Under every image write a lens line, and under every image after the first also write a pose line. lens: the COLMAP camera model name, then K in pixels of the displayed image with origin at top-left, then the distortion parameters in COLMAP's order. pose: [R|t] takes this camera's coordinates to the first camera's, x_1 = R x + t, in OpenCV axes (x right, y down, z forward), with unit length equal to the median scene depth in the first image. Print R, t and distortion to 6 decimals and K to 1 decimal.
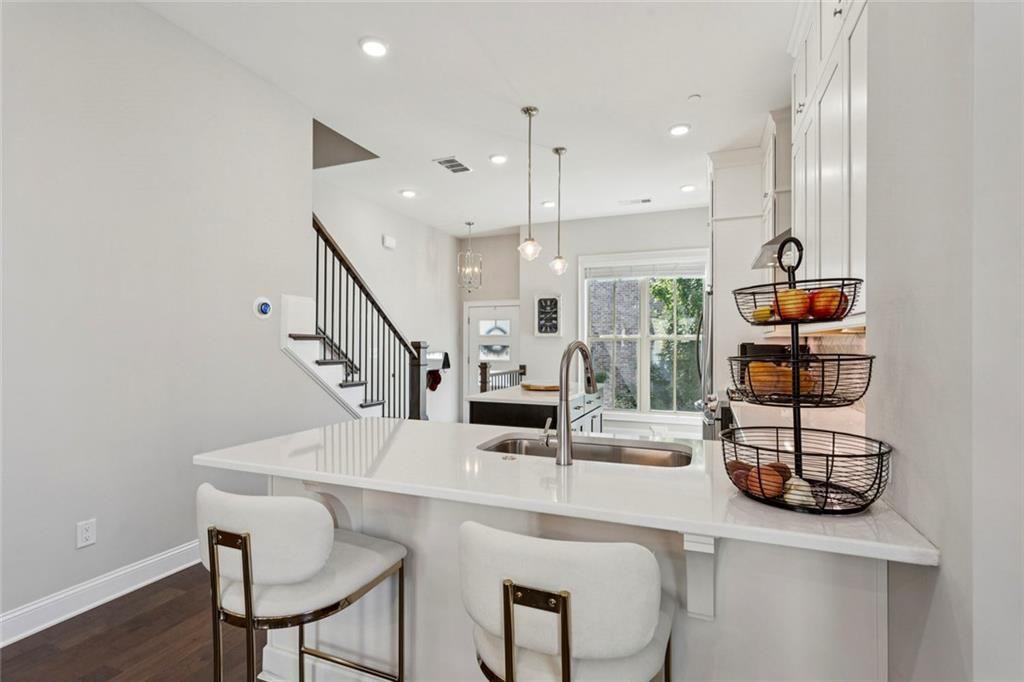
lens RADIAL K [[489.3, 0, 502.3], [0, 489.3, 340.9], [0, 0, 1]] dist [0.001113, 0.000240]
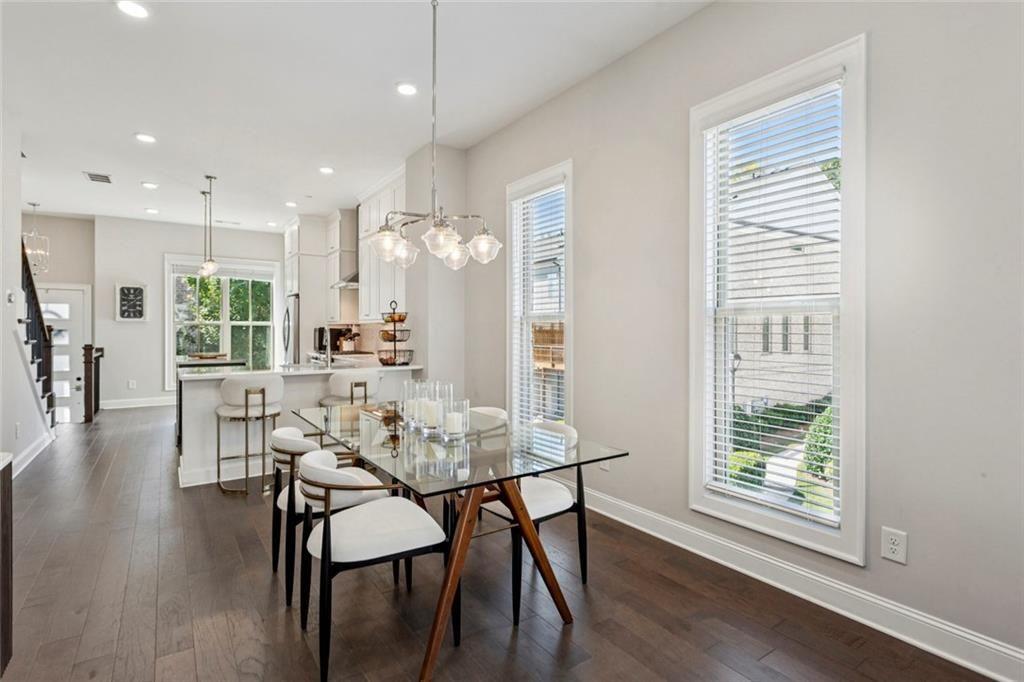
lens RADIAL K [[489.3, 0, 510.8], [0, 489.3, 334.0], [0, 0, 1]] dist [0.001113, 0.000240]
pose [[0.540016, -0.007622, 0.841620, -0.544405], [-0.005954, 0.999899, 0.012876, 0.000894], [-0.841634, -0.011964, 0.539916, -0.474698]]
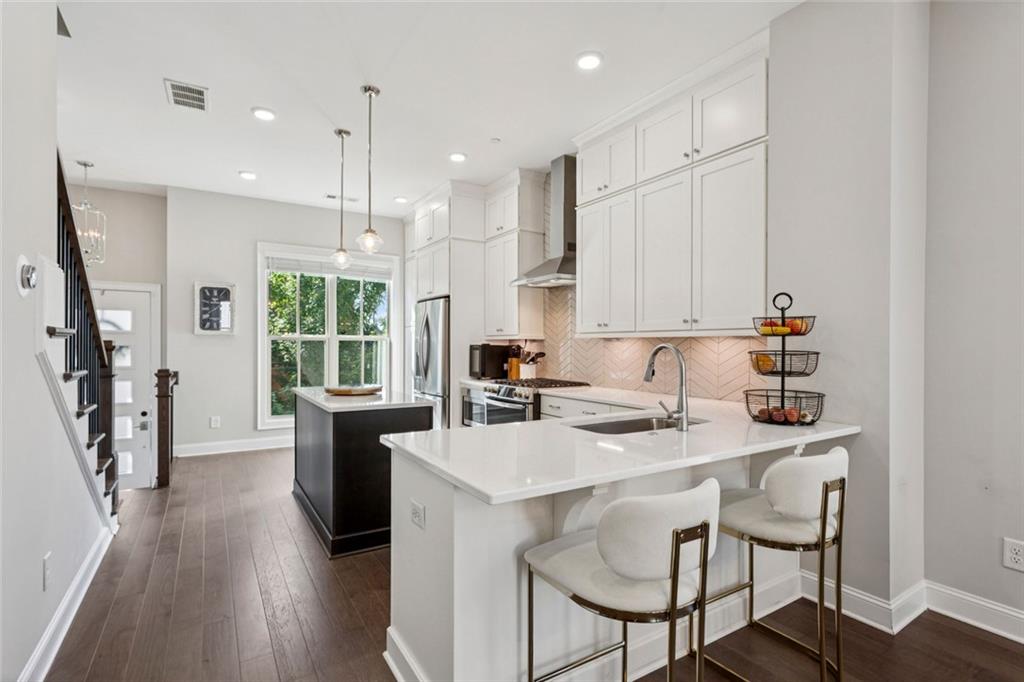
lens RADIAL K [[491.7, 0, 525.1], [0, 491.7, 349.8], [0, 0, 1]] dist [-0.006036, 0.002444]
pose [[0.576265, -0.006879, 0.817234, -0.390864], [-0.008548, 0.999859, 0.014444, 0.000073], [-0.817218, -0.015309, 0.576125, 0.166904]]
